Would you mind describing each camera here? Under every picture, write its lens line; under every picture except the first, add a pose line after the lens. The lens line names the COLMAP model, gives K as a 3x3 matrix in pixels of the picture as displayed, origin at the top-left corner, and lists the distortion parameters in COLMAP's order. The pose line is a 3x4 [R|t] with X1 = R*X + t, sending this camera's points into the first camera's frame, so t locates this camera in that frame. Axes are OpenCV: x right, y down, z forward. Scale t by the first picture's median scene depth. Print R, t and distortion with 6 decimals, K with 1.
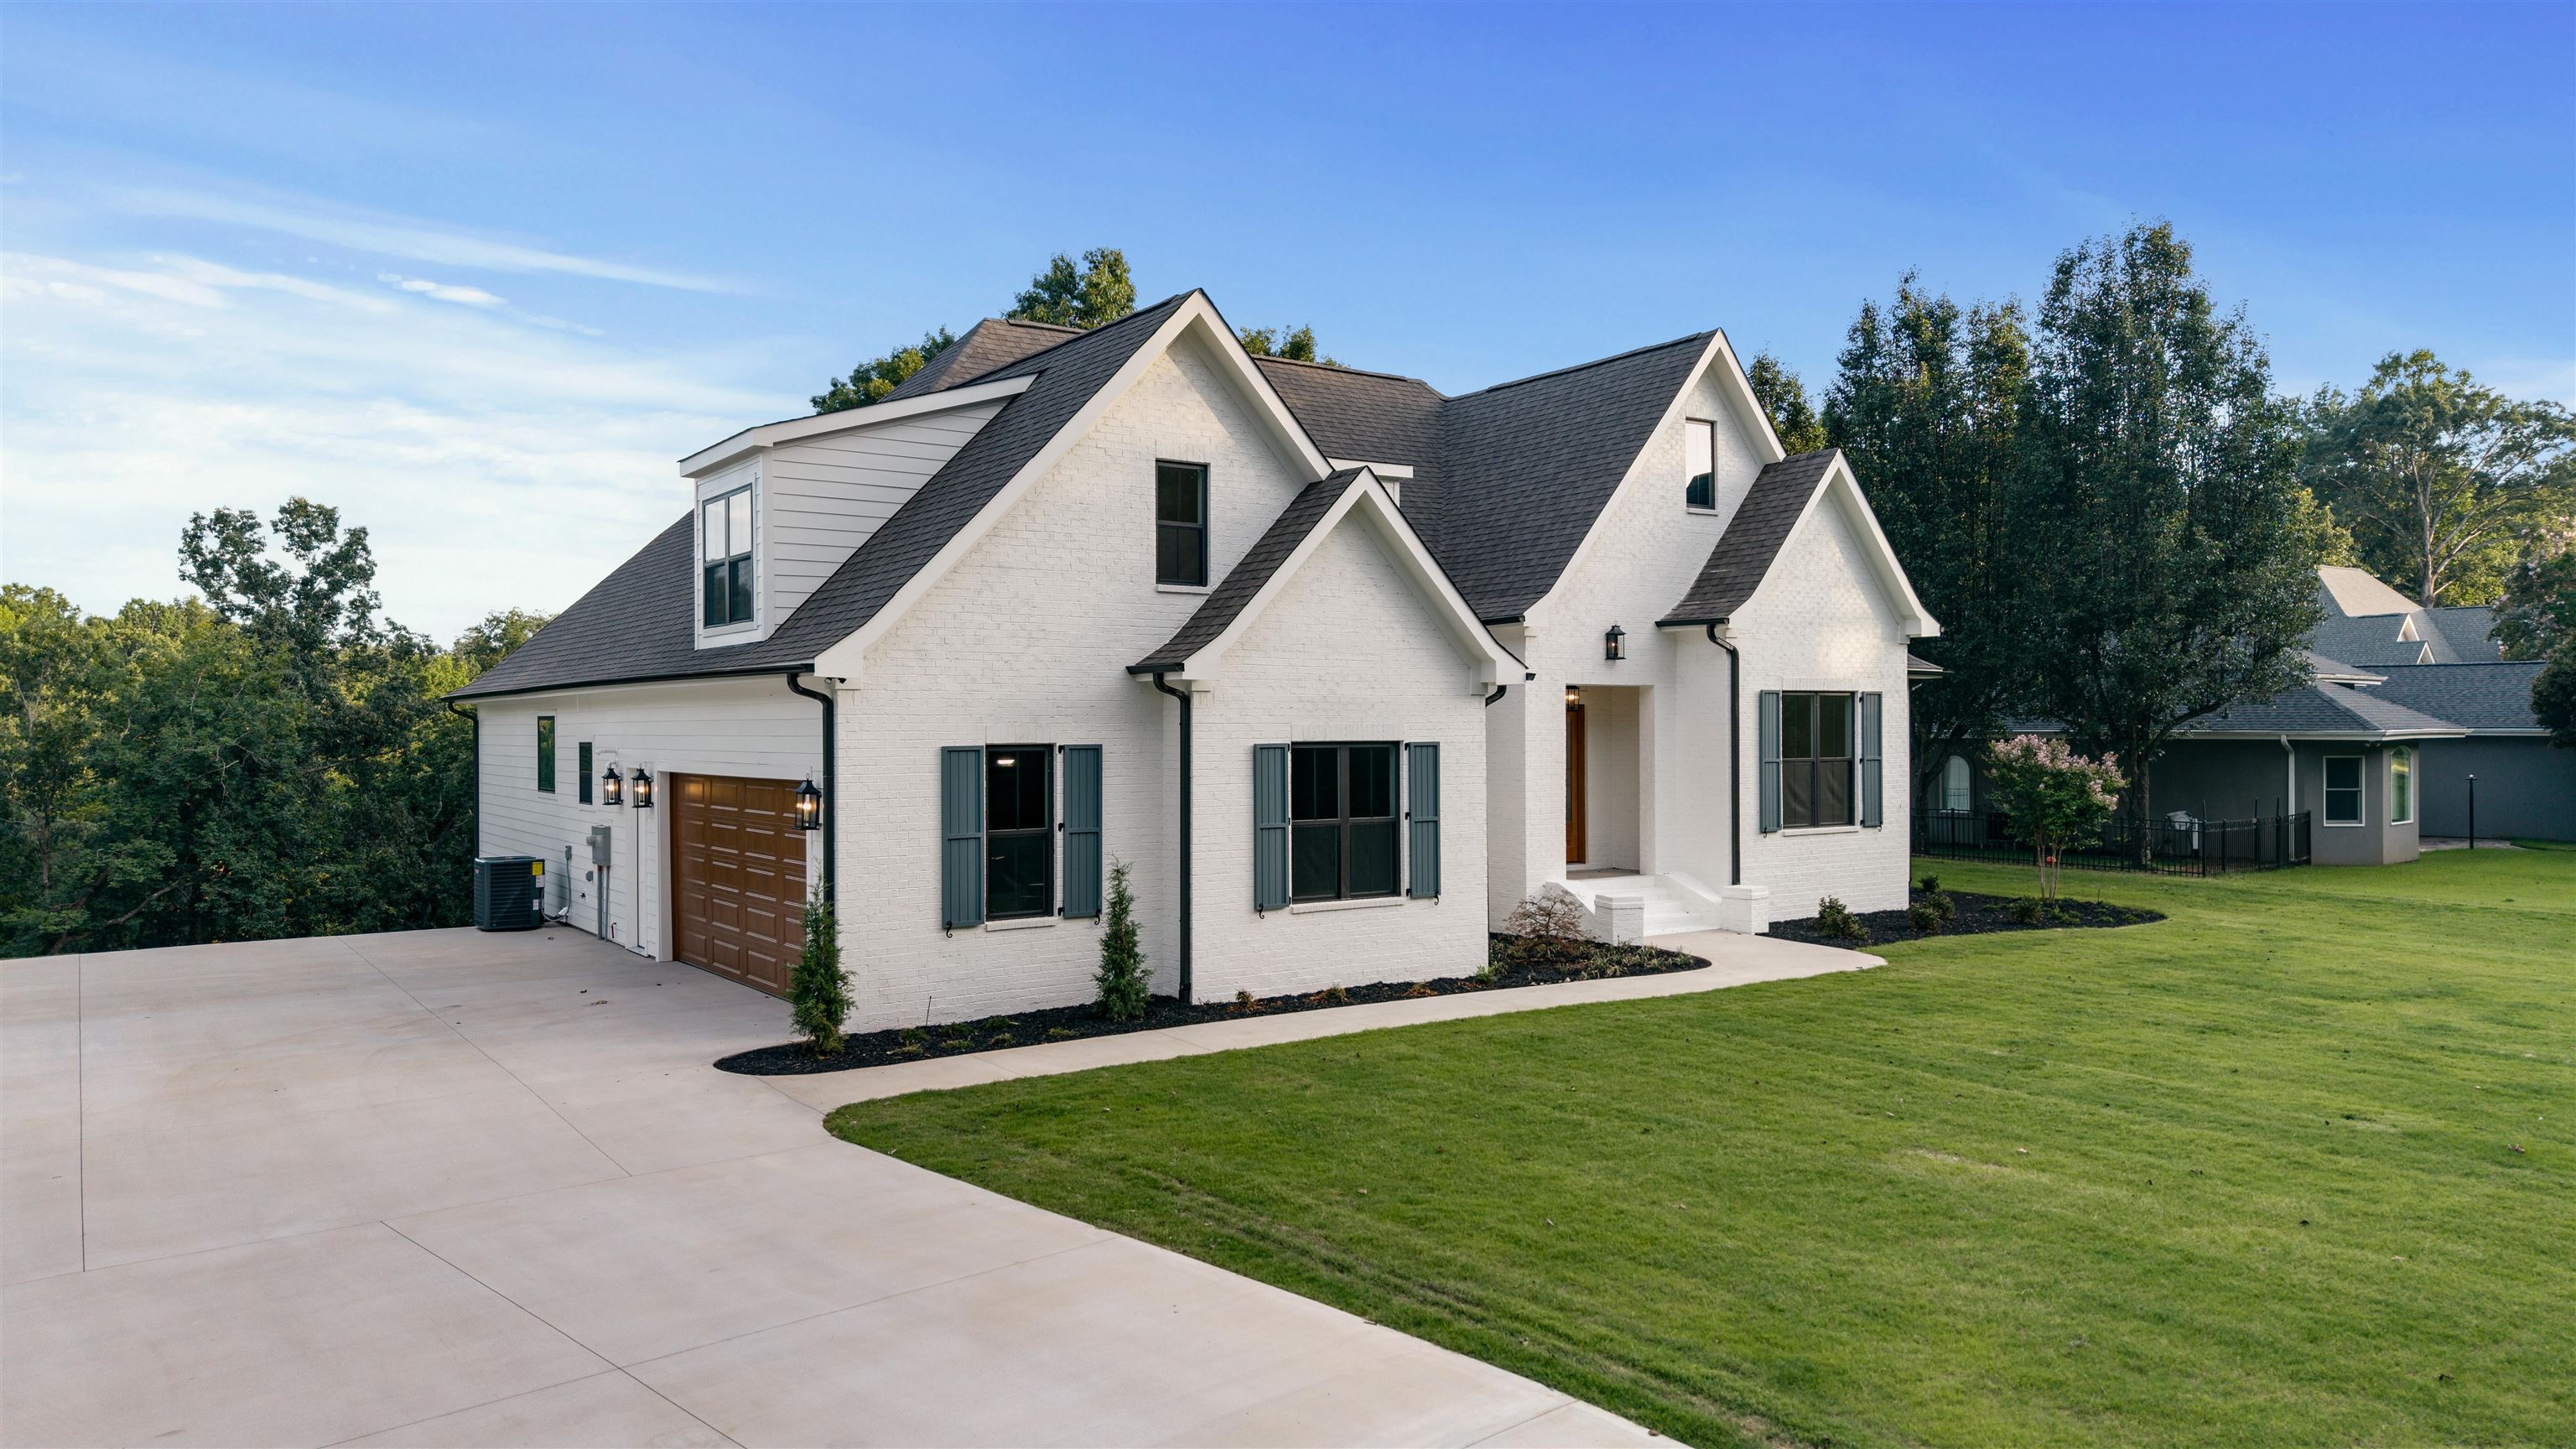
lens RADIAL K [[1749.2, 0, 1252.4], [0, 1749.2, 719.4], [0, 0, 1]] dist [0.054145, -0.000823]
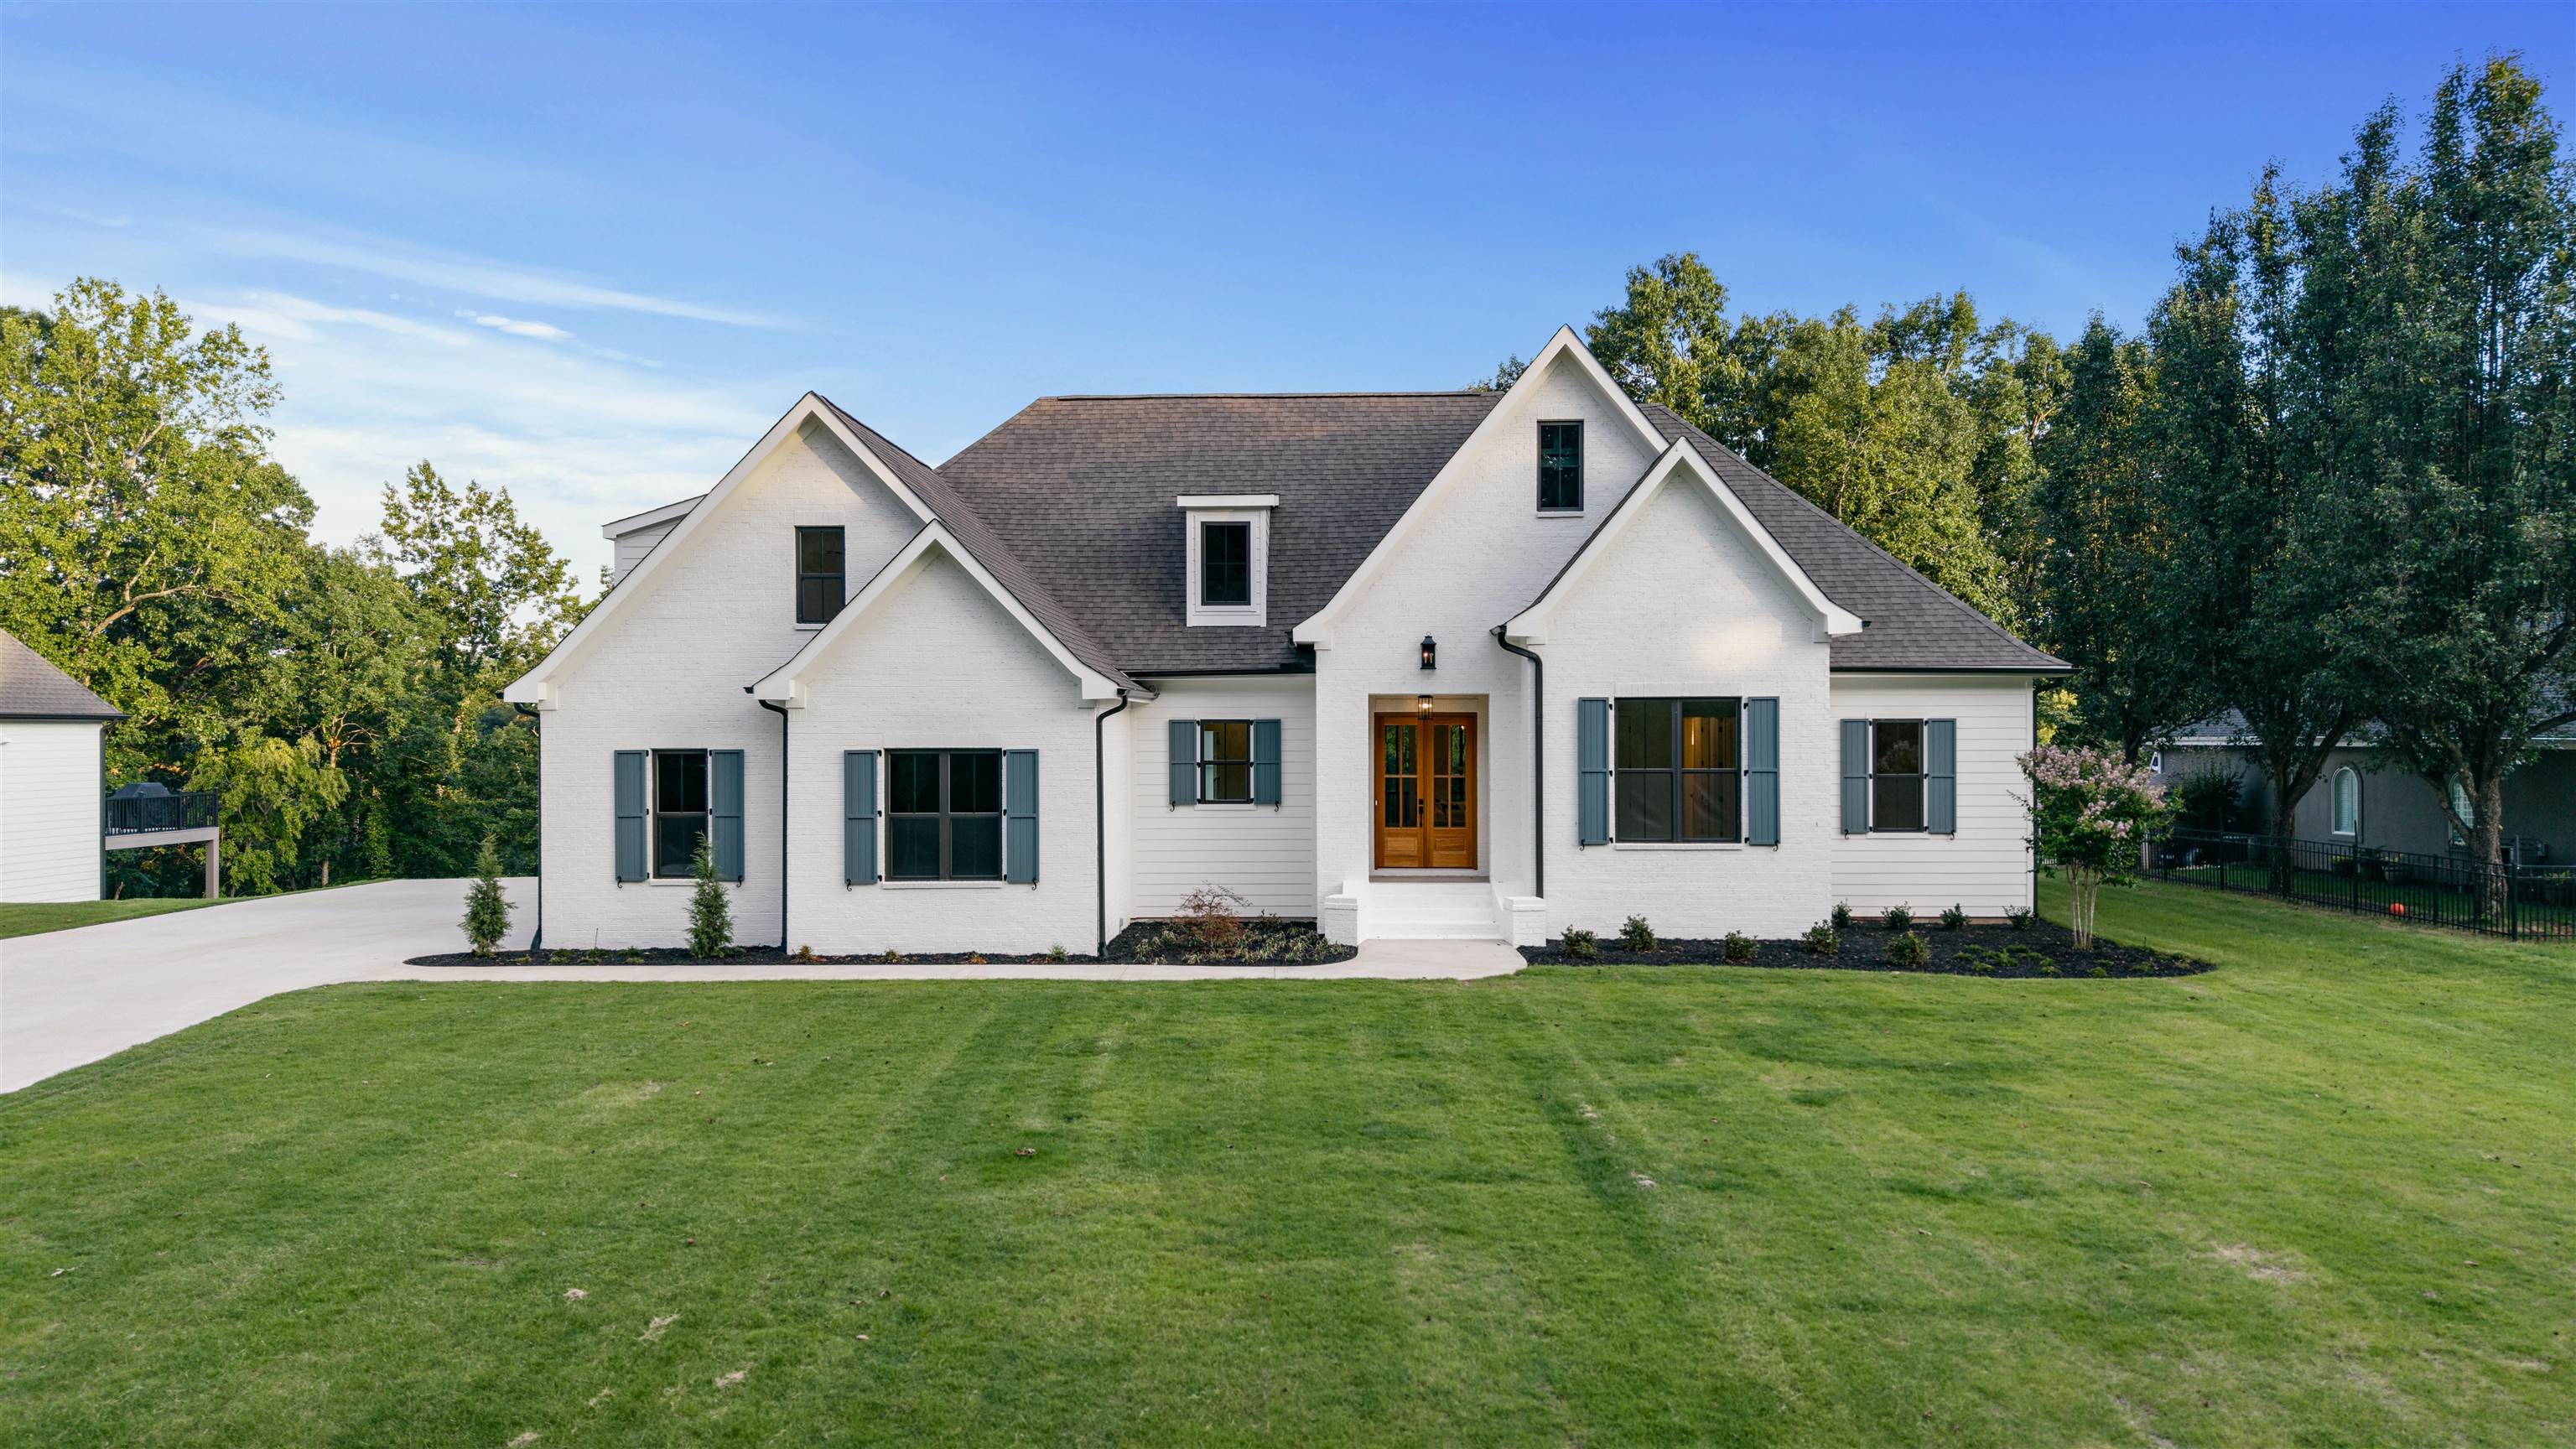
lens RADIAL K [[1749.2, 0, 1252.4], [0, 1749.2, 719.4], [0, 0, 1]] dist [0.054145, -0.000823]
pose [[0.809859, -0.002890, -0.586617, 0.904629], [0.003135, 0.999995, -0.000598, -0.005796], [0.586616, -0.001355, 0.809864, 0.148263]]
